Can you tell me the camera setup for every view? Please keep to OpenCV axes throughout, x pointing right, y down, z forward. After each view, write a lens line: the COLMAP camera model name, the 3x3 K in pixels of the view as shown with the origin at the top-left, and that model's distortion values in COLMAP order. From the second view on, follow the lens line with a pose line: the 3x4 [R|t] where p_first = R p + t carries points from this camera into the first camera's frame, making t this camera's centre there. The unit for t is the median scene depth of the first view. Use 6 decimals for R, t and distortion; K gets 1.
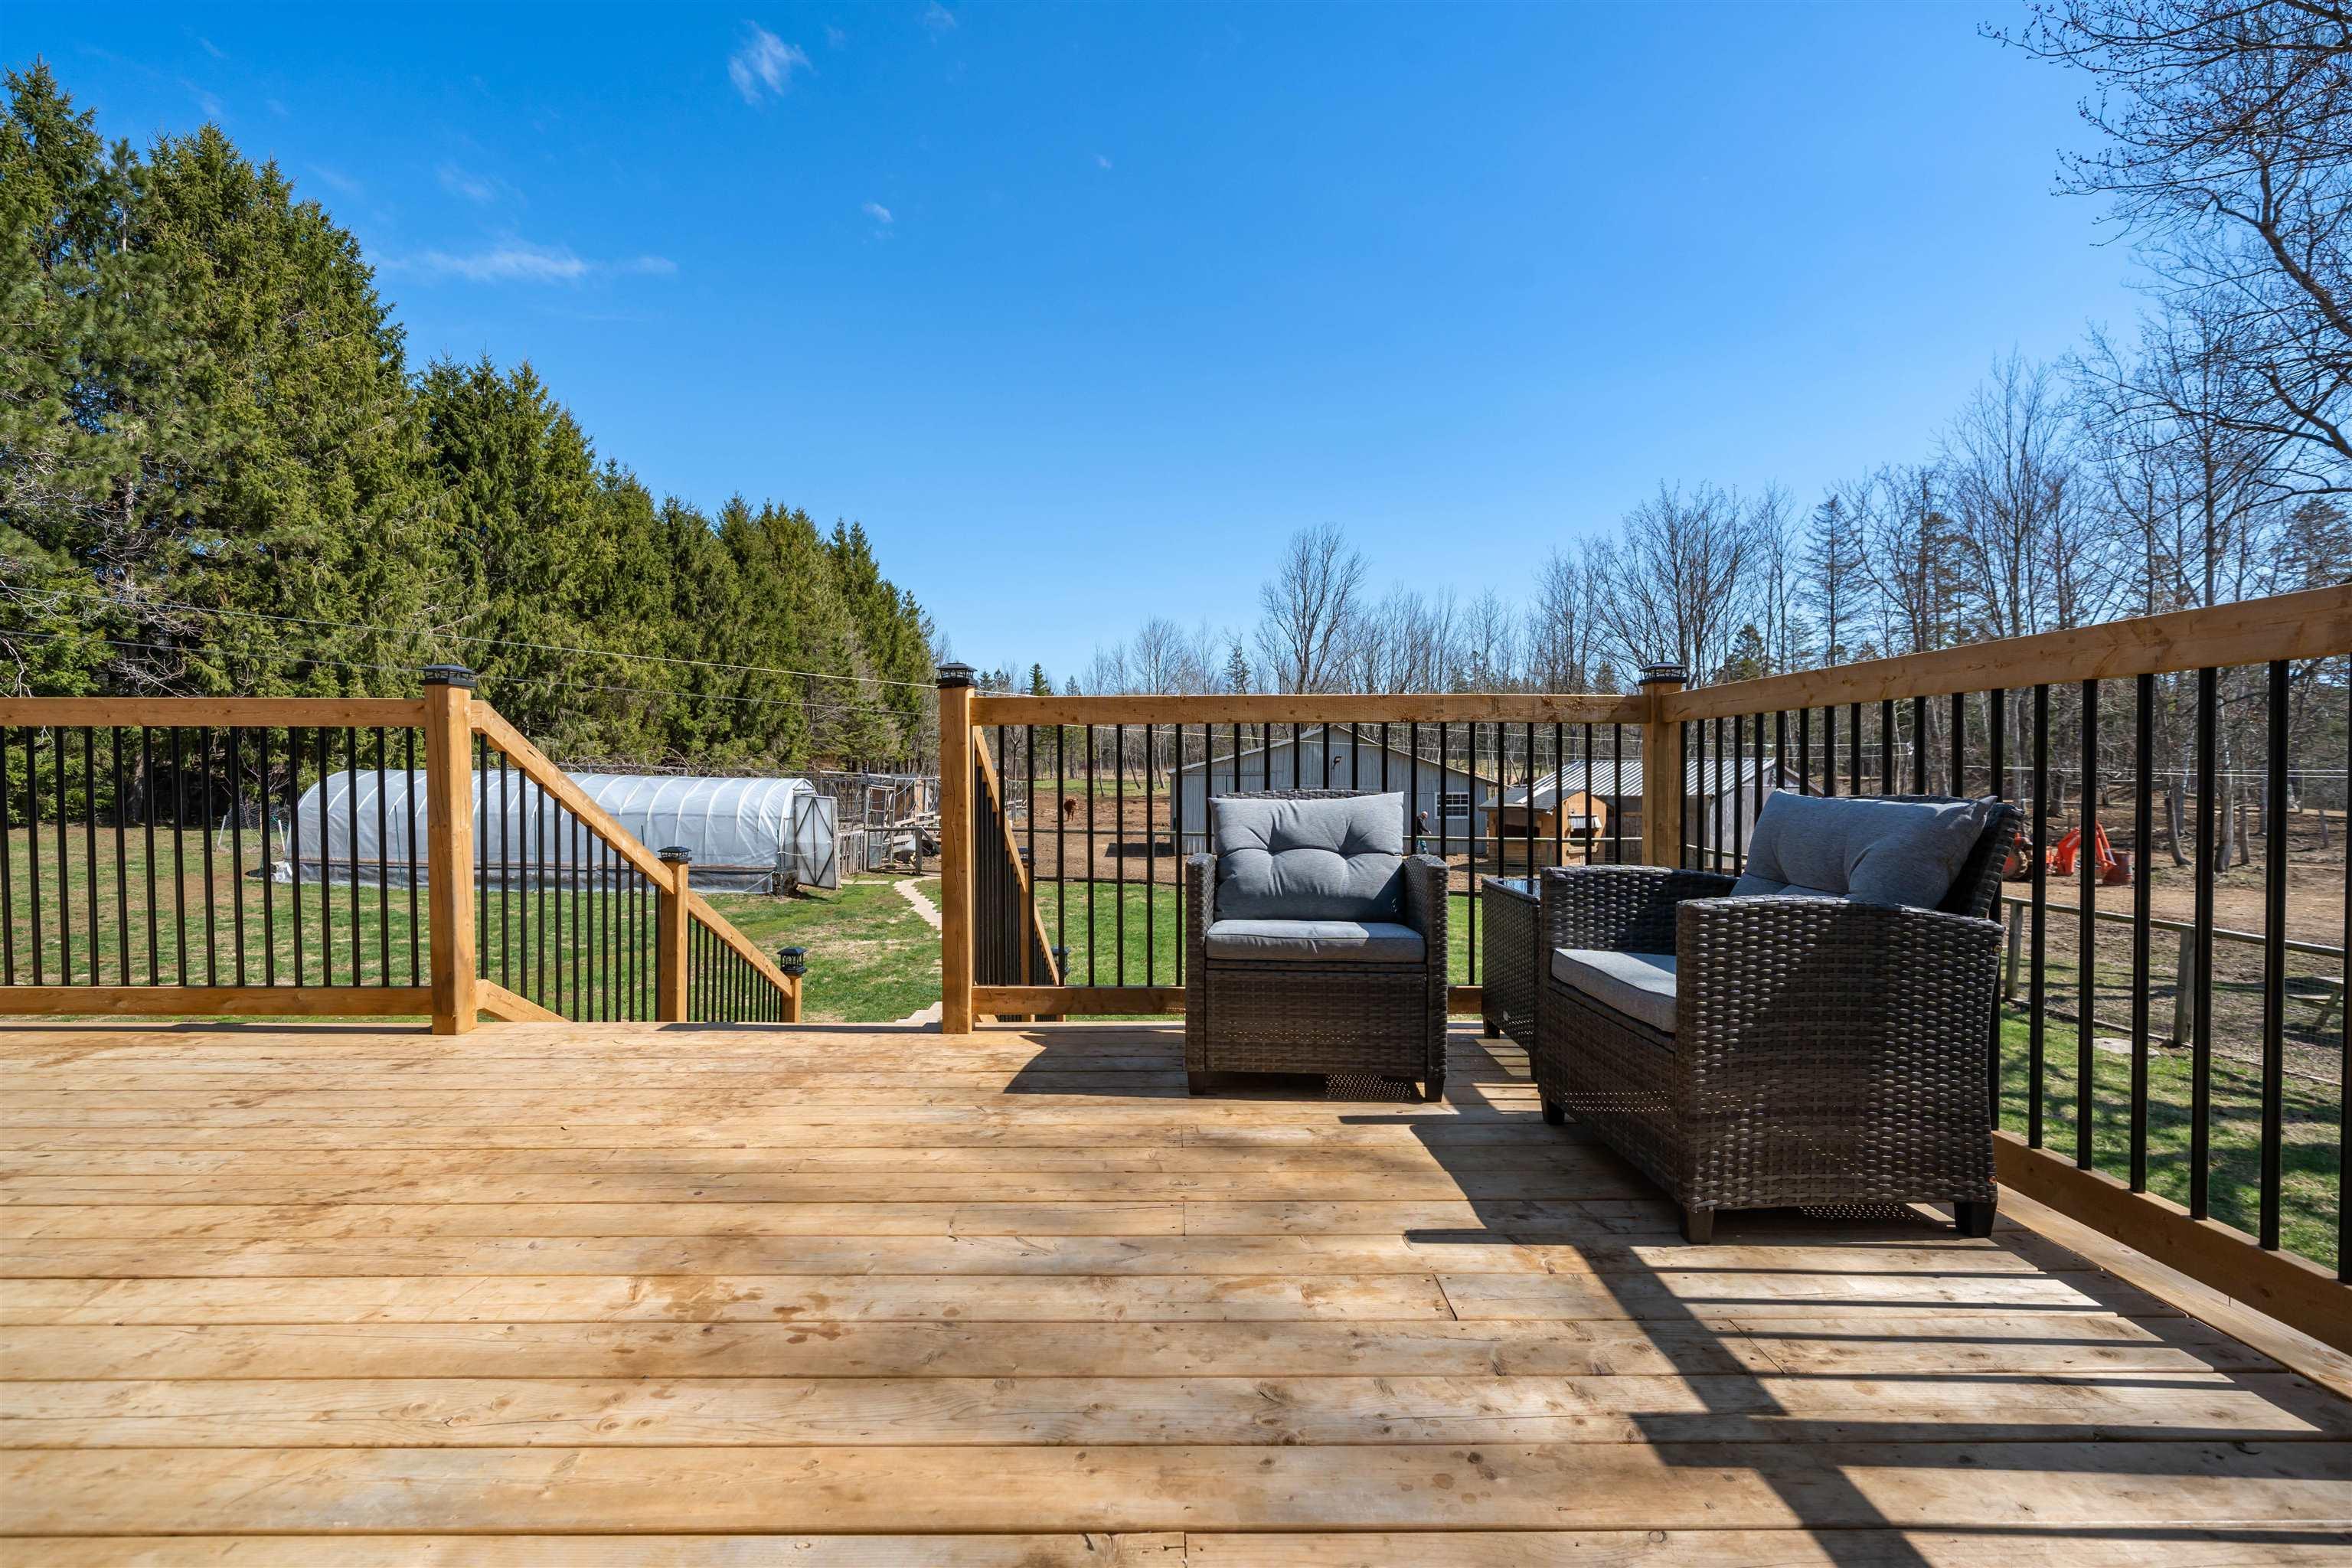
lens RADIAL K [[1009.7, 0, 1173.2], [0, 1009.7, 796.6], [0, 0, 1]] dist [0.001355, 0.000305]
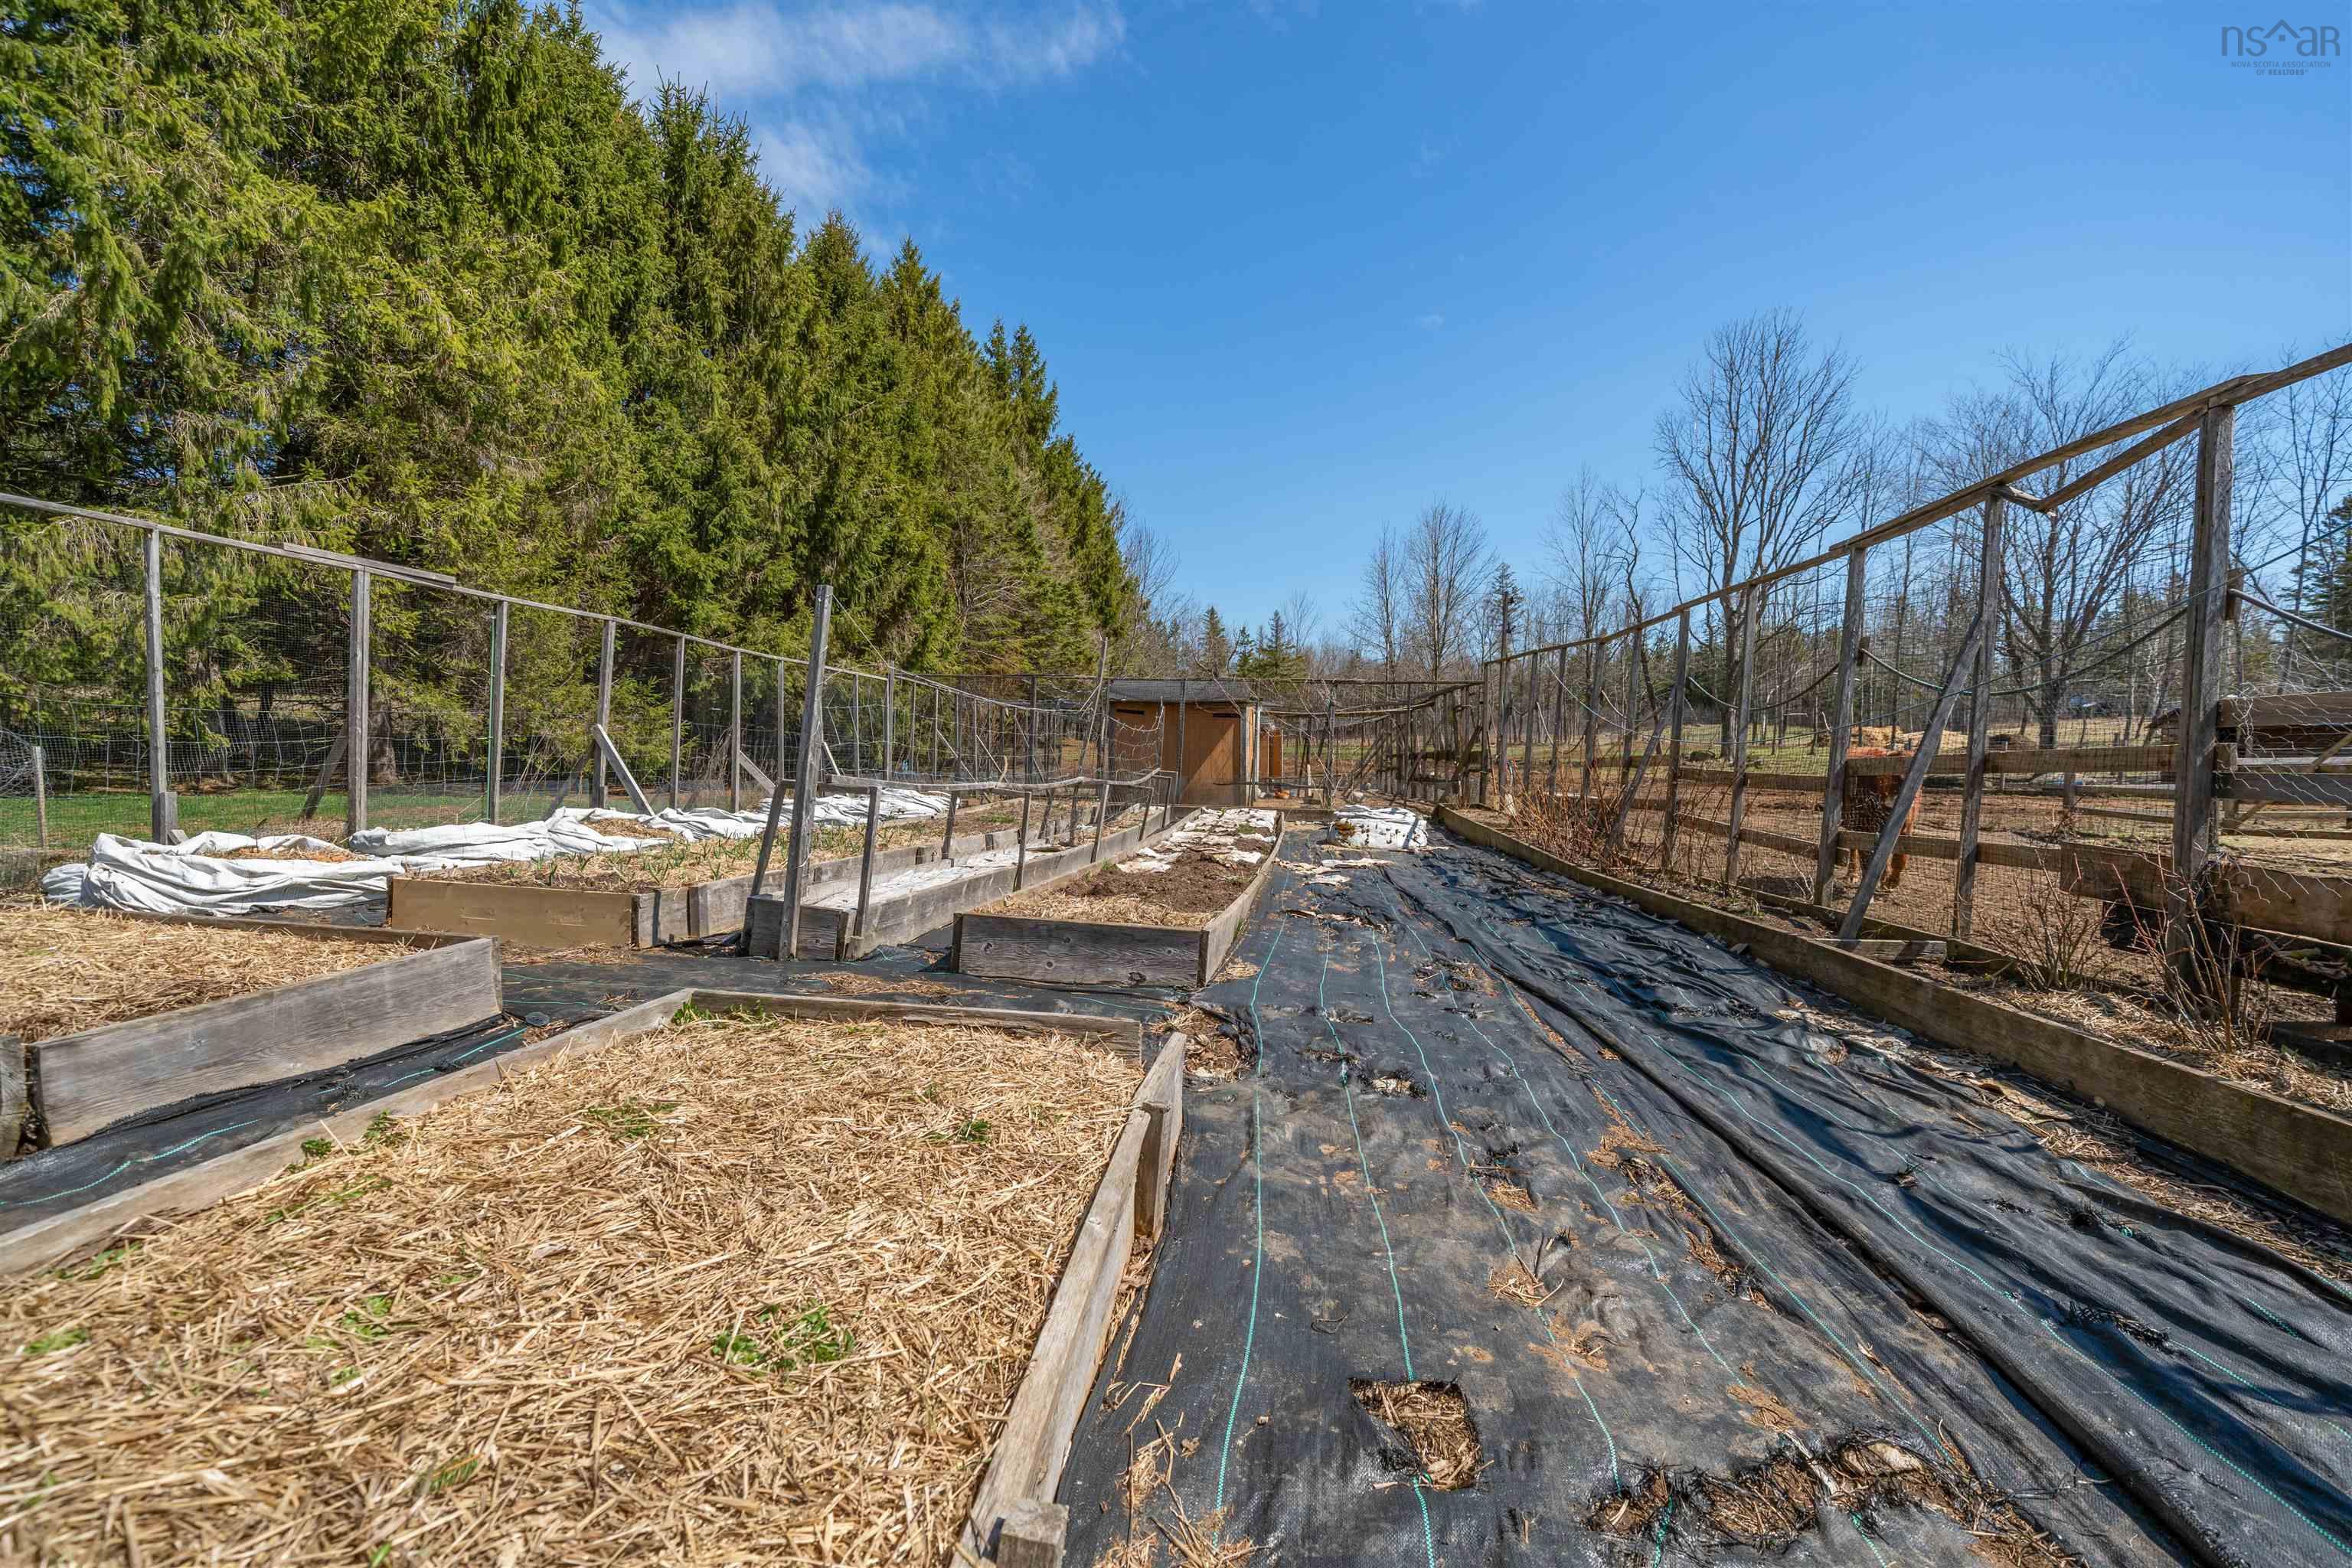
lens RADIAL K [[1009.7, 0, 1173.2], [0, 1009.7, 796.6], [0, 0, 1]] dist [0.001355, 0.000305]
pose [[0.993295, 0.003833, -0.115542, -0.191538], [-0.001530, 0.999798, 0.020016, 0.012195], [0.115596, -0.019705, 0.993101, 0.495988]]
